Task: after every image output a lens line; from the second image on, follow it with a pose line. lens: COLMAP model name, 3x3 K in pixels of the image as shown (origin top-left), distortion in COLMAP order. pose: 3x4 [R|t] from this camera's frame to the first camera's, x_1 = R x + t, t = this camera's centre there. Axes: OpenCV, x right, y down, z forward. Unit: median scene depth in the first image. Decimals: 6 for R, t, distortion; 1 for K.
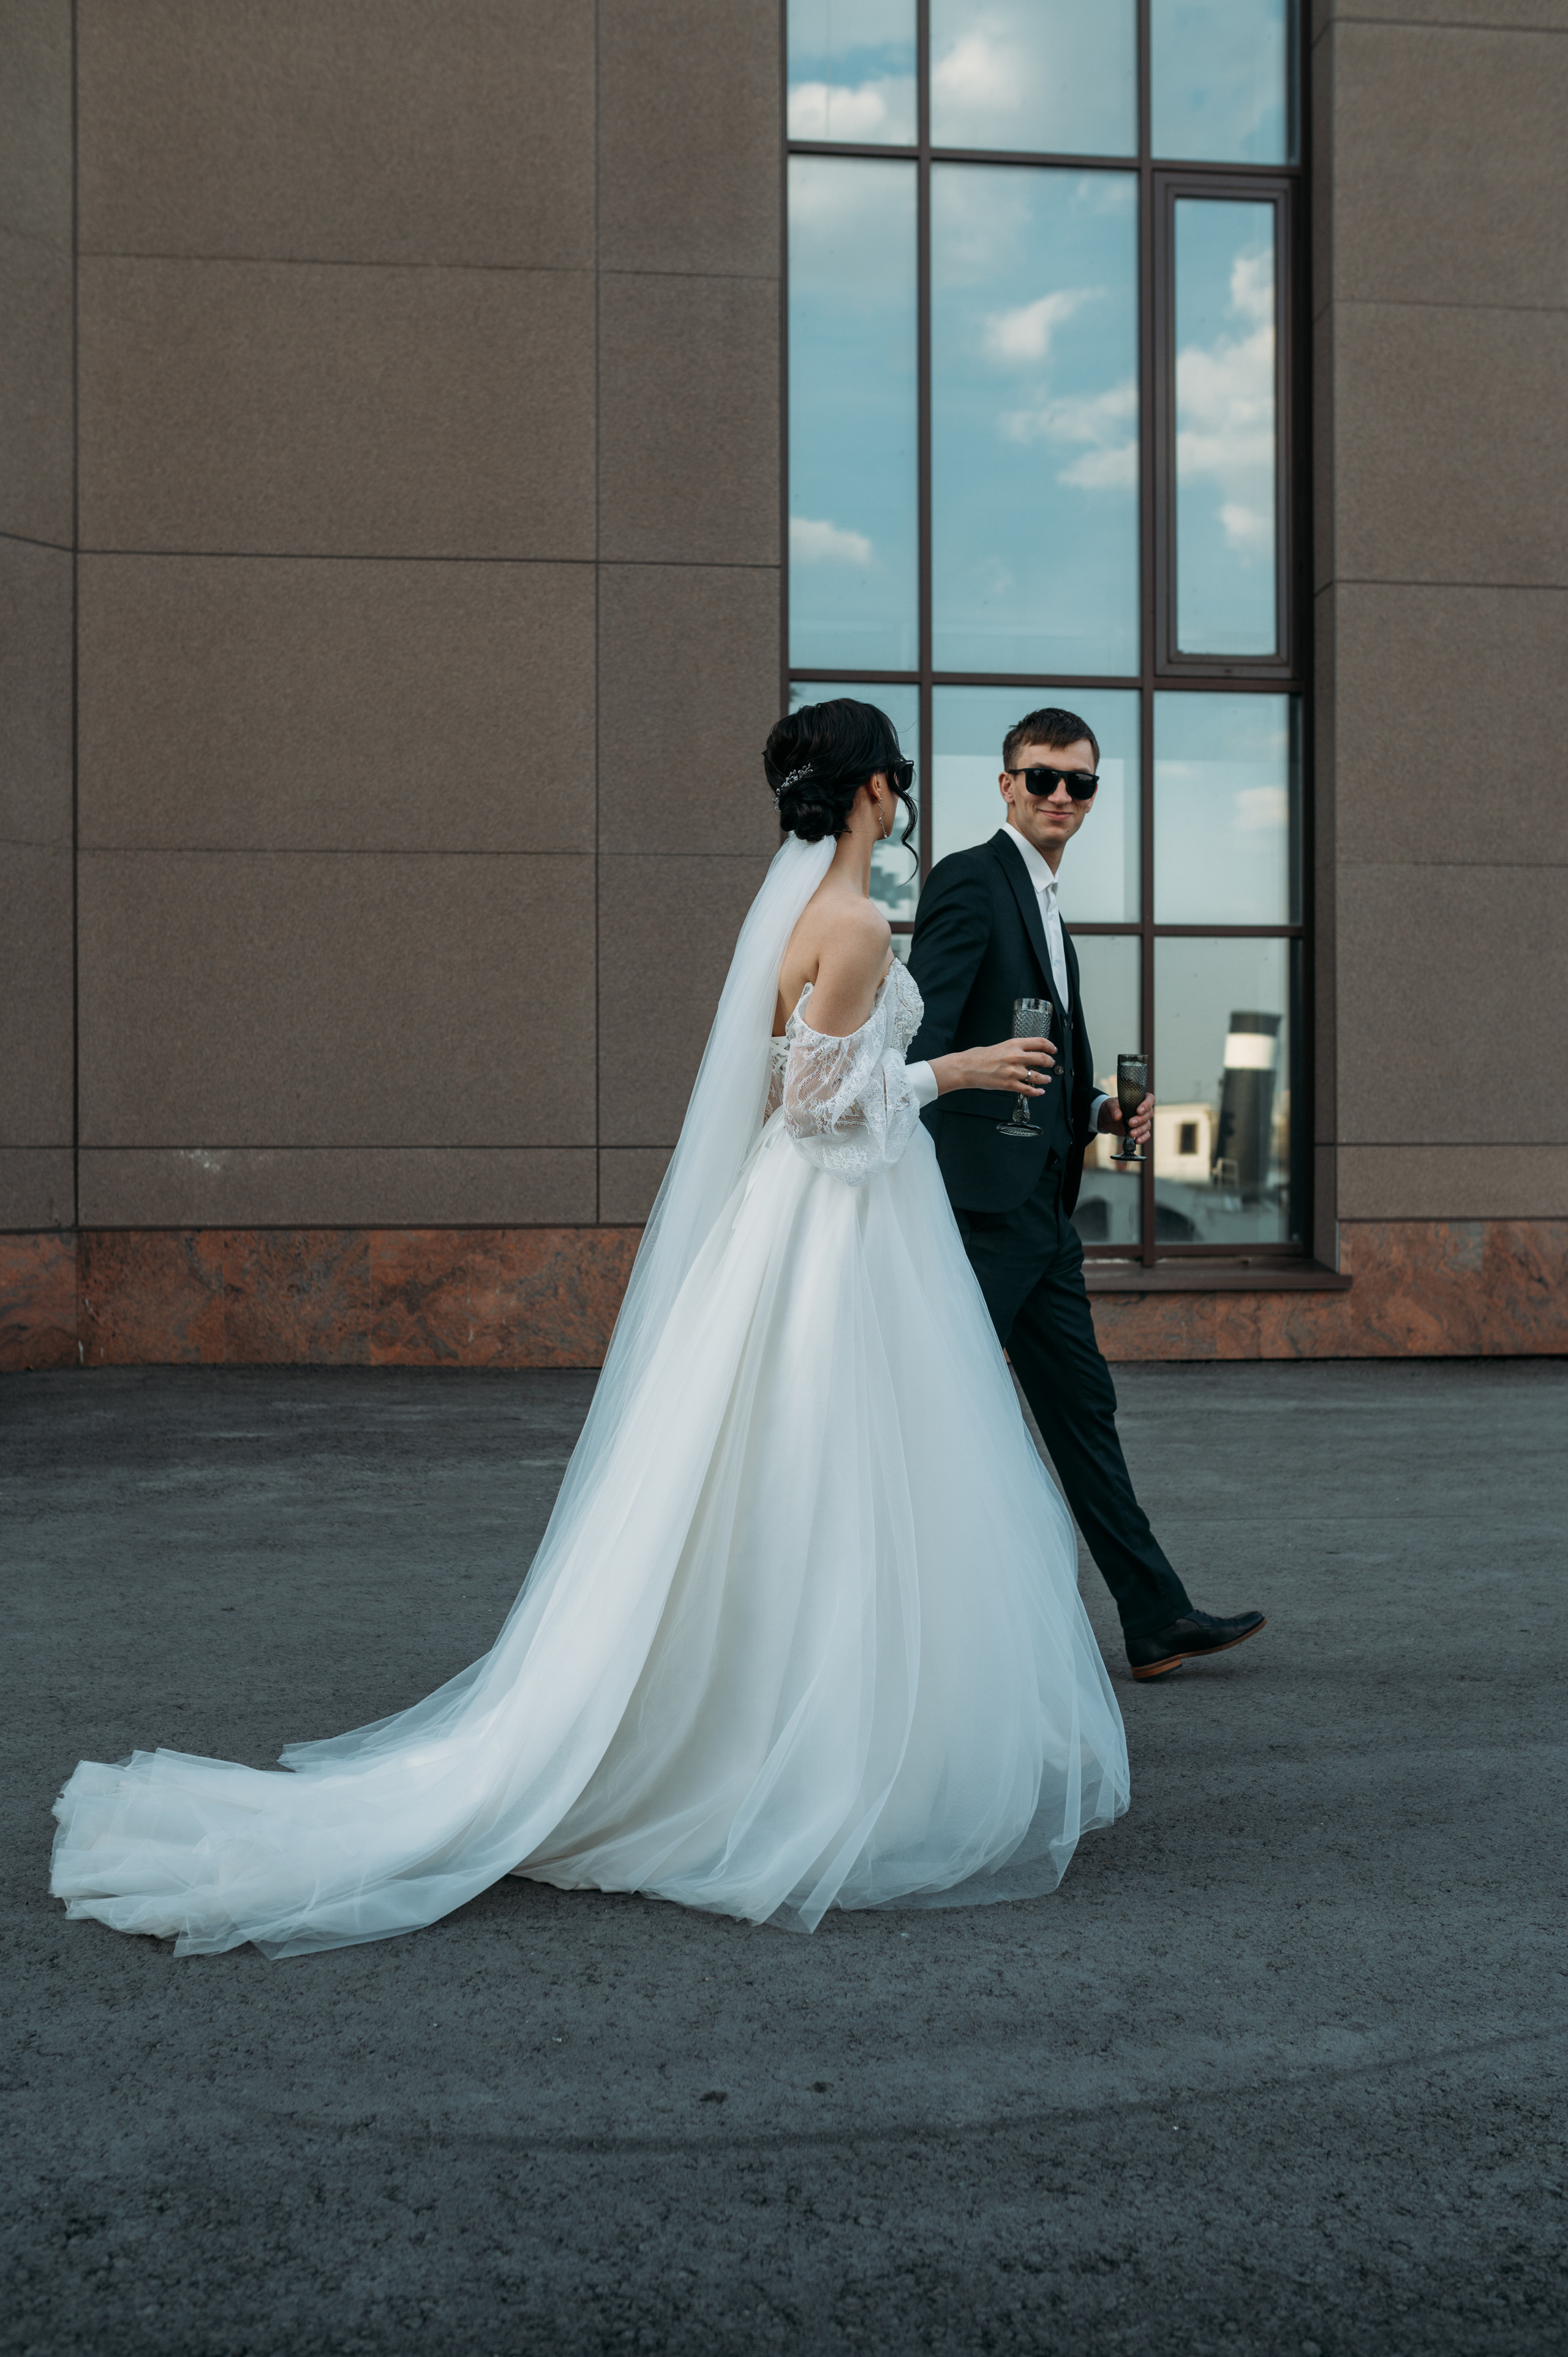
lens RADIAL K [[2331.4, 0, 791.8], [0, 2331.4, 1179.3], [0, 0, 1]] dist [-0.060386, 0.090070]
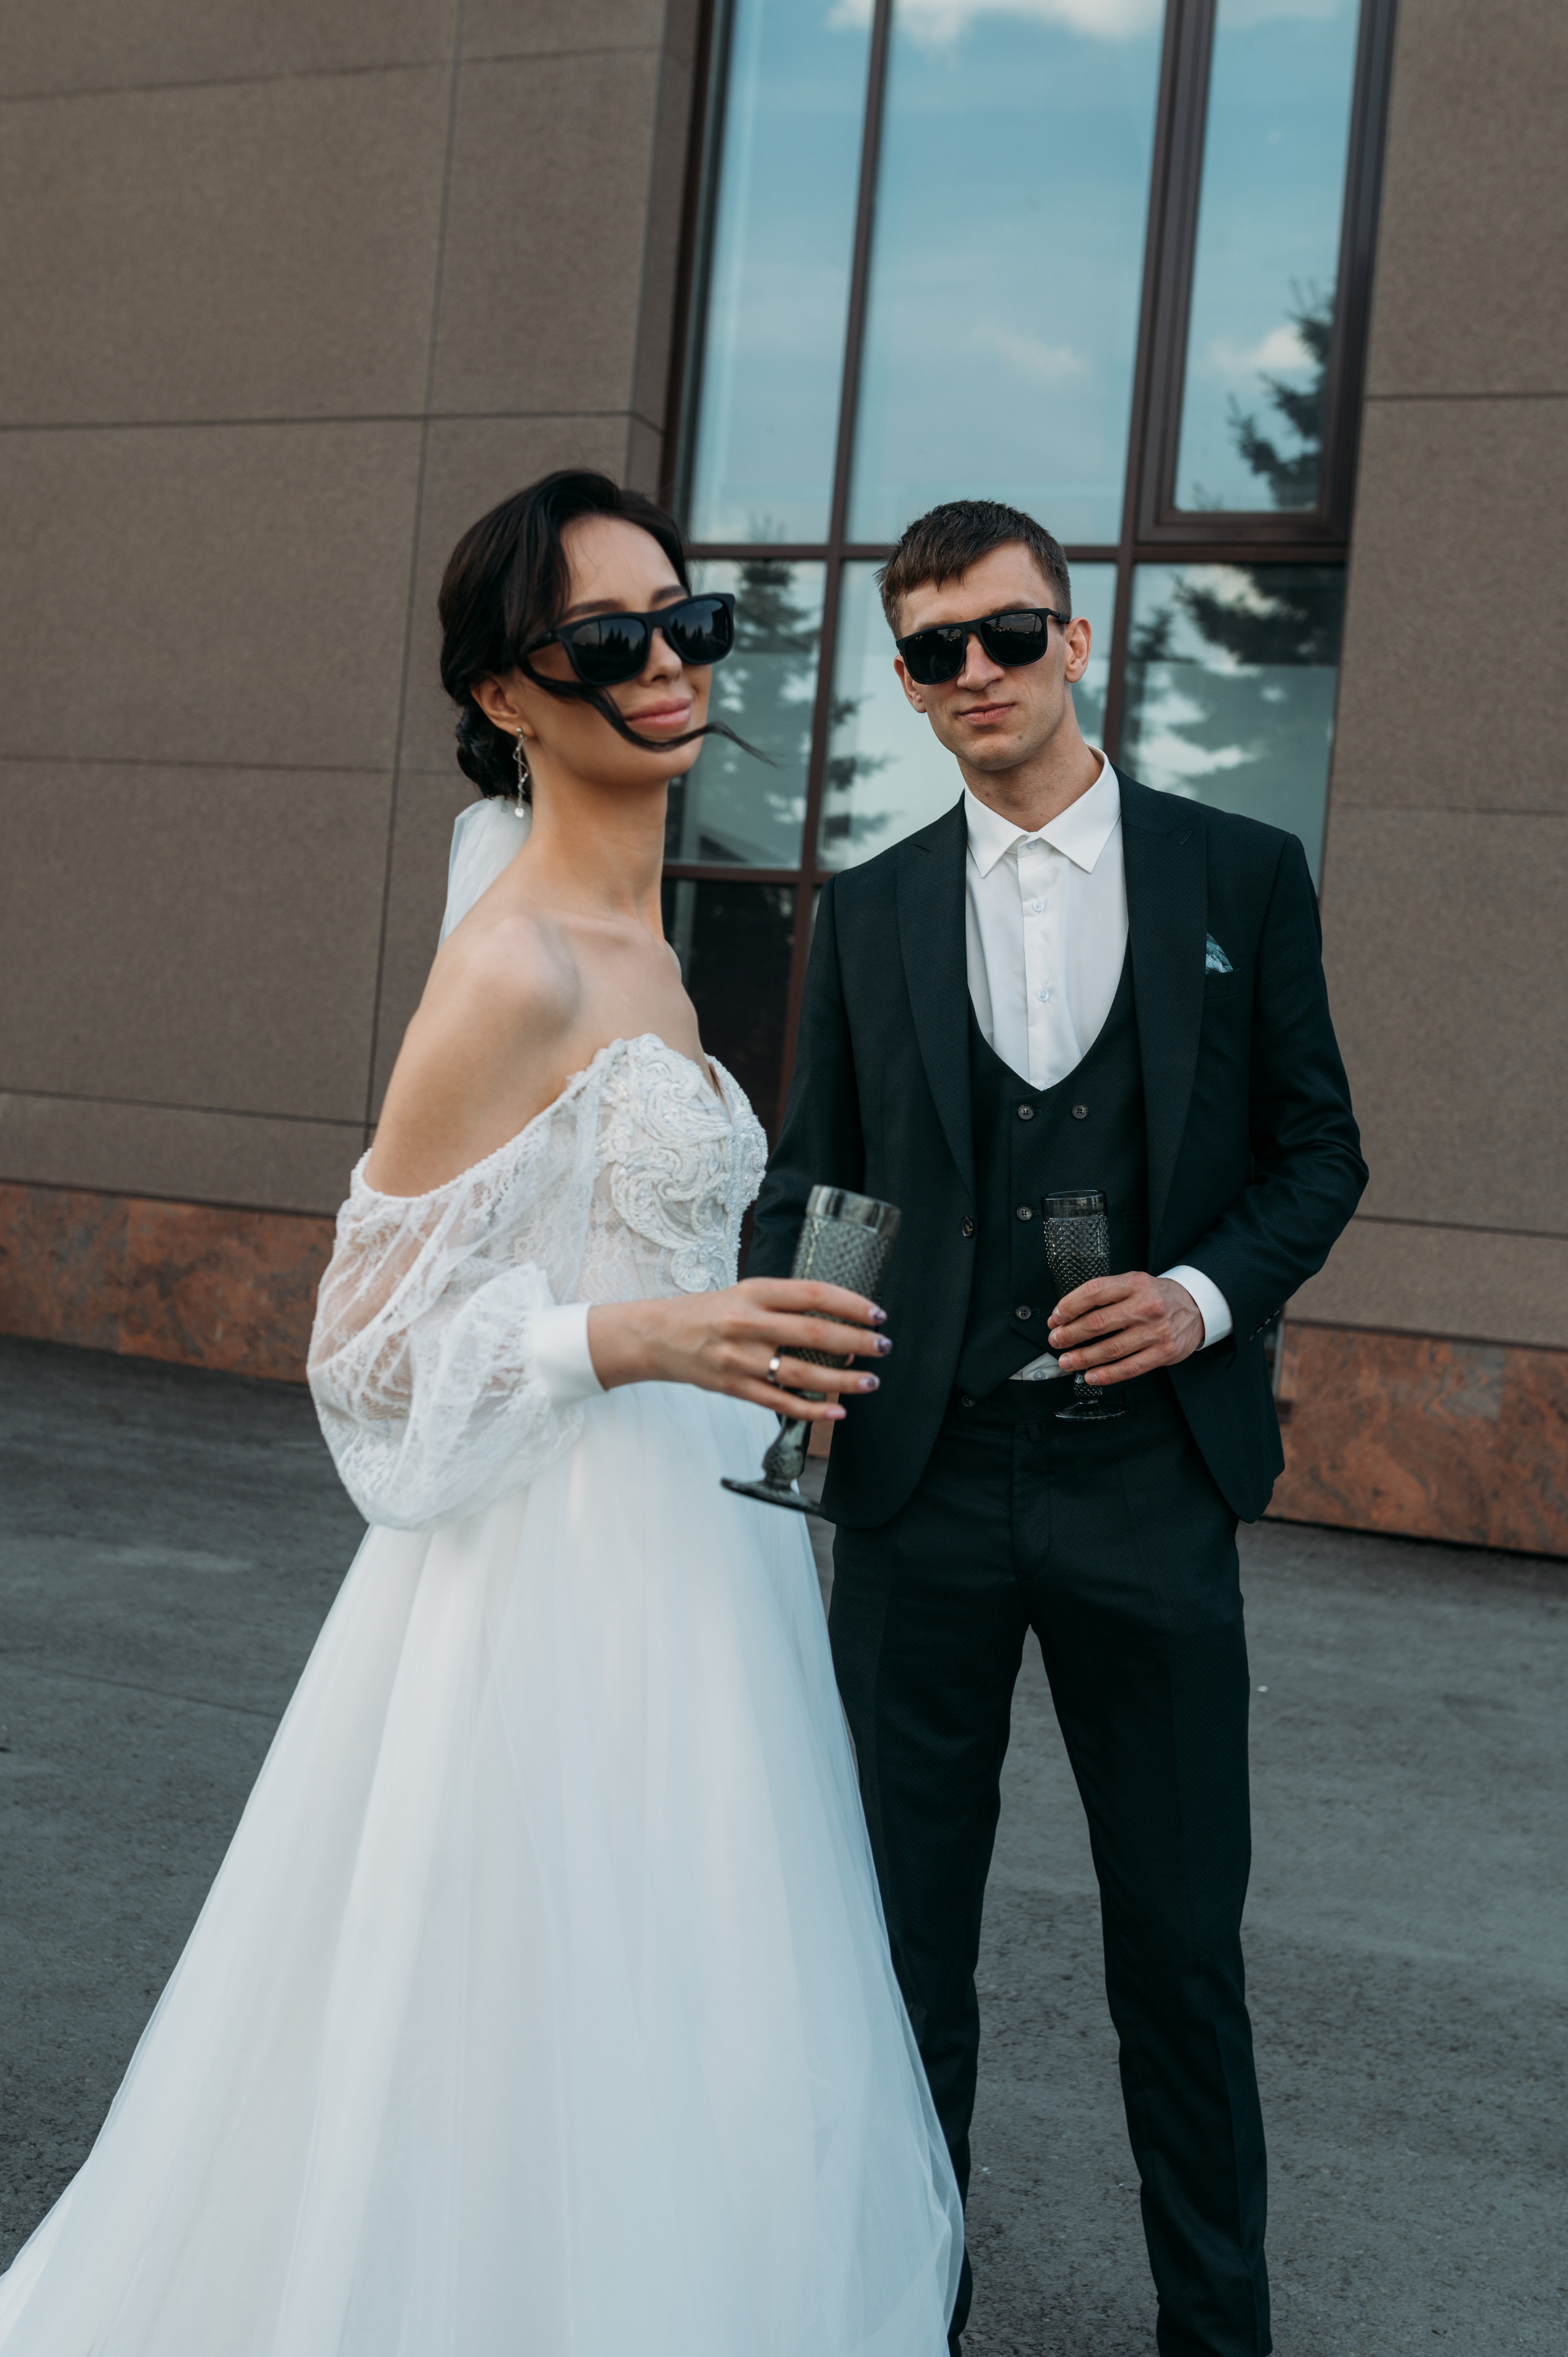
lens RADIAL K [[2571.7, 0, 777.8], [0, 2571.7, 1186.8], [0, 0, 1]] dist [-0.066478, 0.090029]
pose [[0.882432, 0.092582, -0.461241, 0.474697], [-0.092542, 0.995449, 0.022762, -0.026699], [0.461249, 0.022598, 0.886983, 0.262887]]
